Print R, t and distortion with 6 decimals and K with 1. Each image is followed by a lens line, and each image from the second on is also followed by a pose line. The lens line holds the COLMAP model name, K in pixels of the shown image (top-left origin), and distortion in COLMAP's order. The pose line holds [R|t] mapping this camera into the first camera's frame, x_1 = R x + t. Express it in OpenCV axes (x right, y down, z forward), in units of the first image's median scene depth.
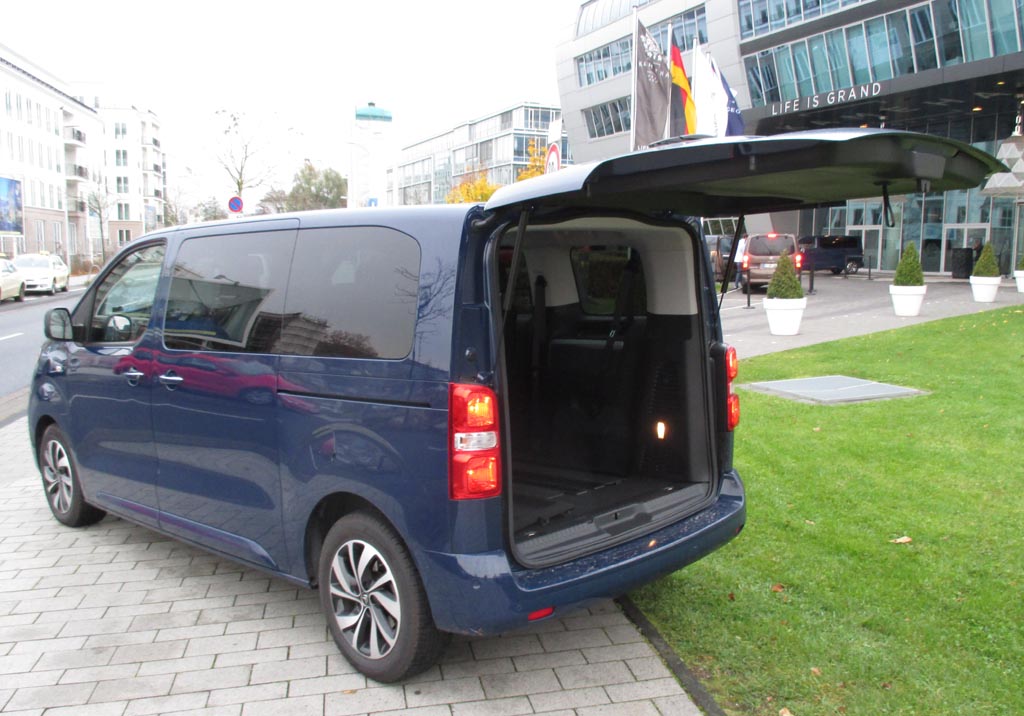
lens RADIAL K [[922.3, 0, 512.0], [0, 922.3, 358.0], [0, 0, 1]] dist [-0.037390, -0.009334]
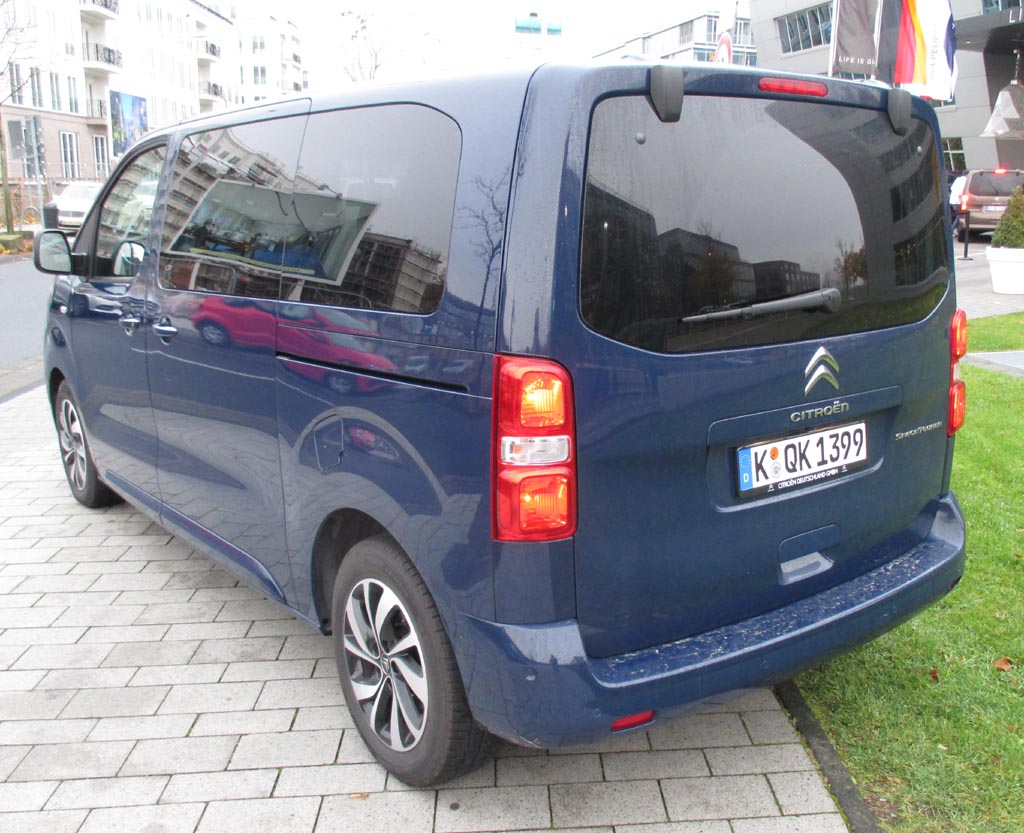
lens RADIAL K [[1016.7, 0, 575.2], [0, 1016.7, 414.6], [0, 0, 1]] dist [-0.023506, -0.007564]
pose [[0.993873, 0.041983, -0.102244, 0.044188], [-0.031116, 0.993916, 0.105654, -0.005529], [0.106058, -0.101826, 0.989133, 0.256928]]
